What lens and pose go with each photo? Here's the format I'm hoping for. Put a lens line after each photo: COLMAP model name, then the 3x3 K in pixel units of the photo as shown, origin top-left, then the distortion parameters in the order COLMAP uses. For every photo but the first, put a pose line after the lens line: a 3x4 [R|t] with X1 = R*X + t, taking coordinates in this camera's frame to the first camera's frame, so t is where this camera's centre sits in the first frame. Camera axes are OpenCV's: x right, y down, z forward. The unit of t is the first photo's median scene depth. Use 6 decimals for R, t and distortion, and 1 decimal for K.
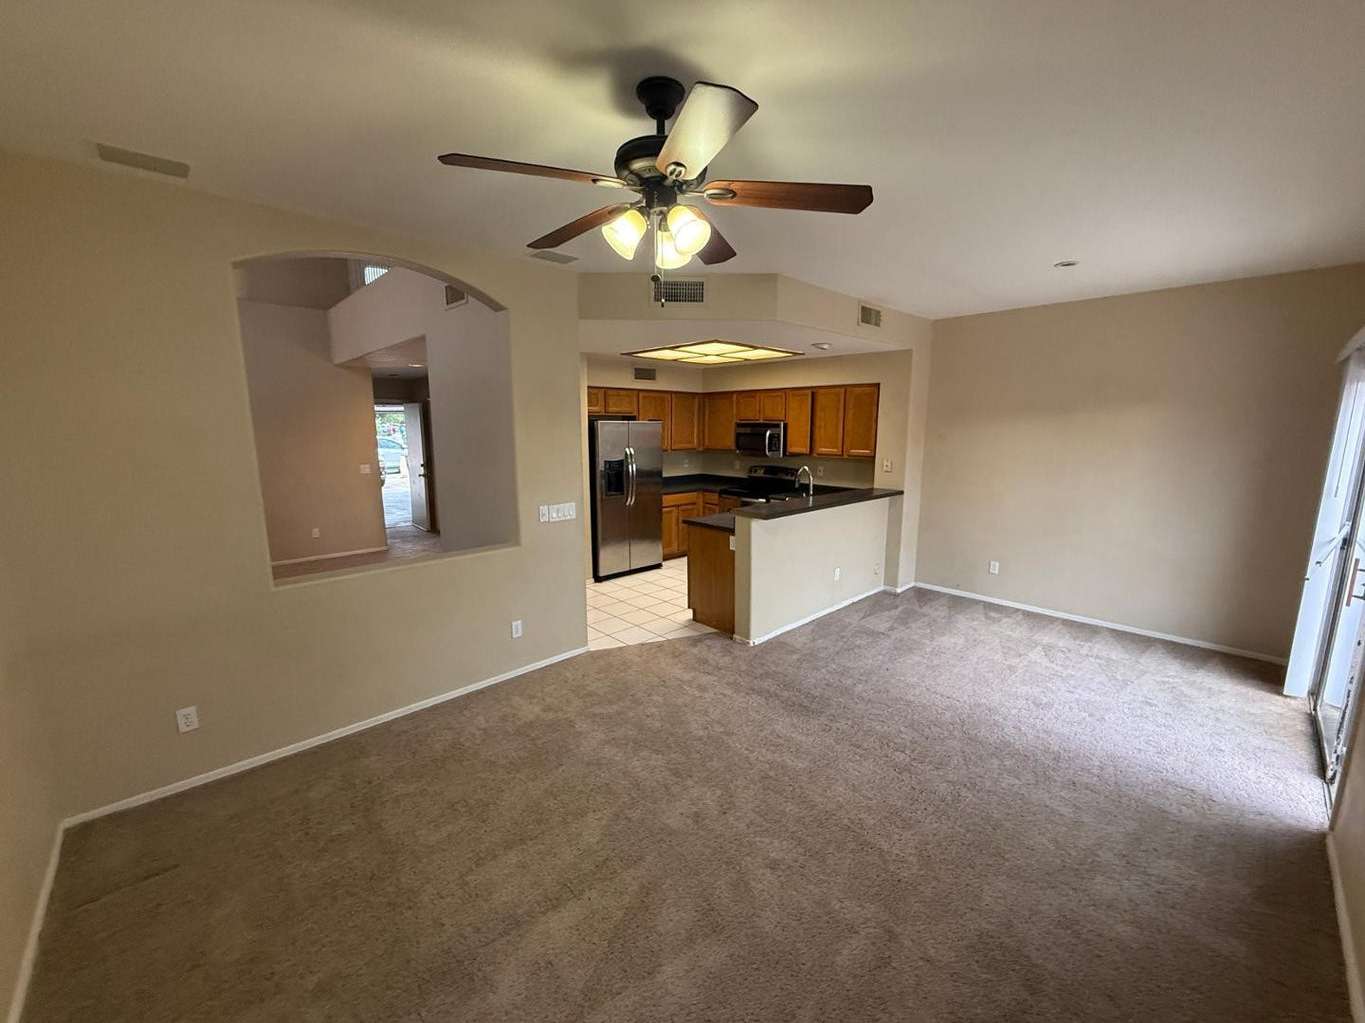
lens RADIAL K [[545.1, 0, 677.4], [0, 545.1, 516.1], [0, 0, 1]] dist [-0.001401, -0.000028]
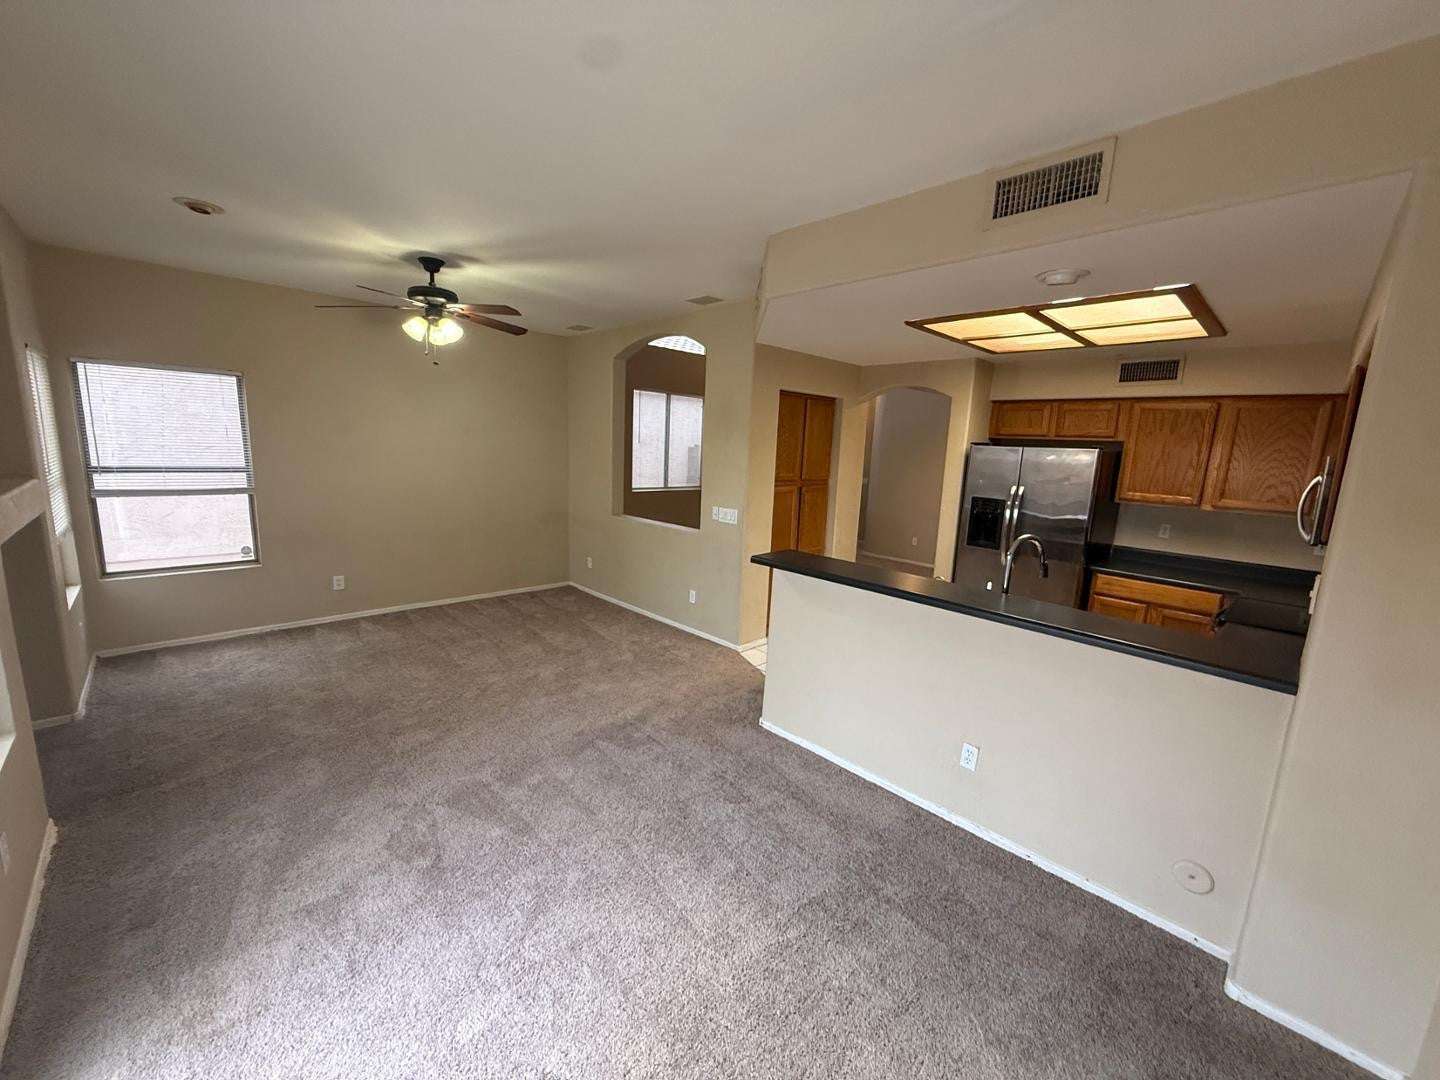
lens RADIAL K [[575.1, 0, 714.5], [0, 575.1, 536.1], [0, 0, 1]] dist [-0.001401, -0.000028]
pose [[0.024815, 0.174819, -0.984288, 0.765307], [-0.204531, 0.964652, 0.166175, -0.125980], [0.978545, 0.197194, 0.059694, 0.704065]]
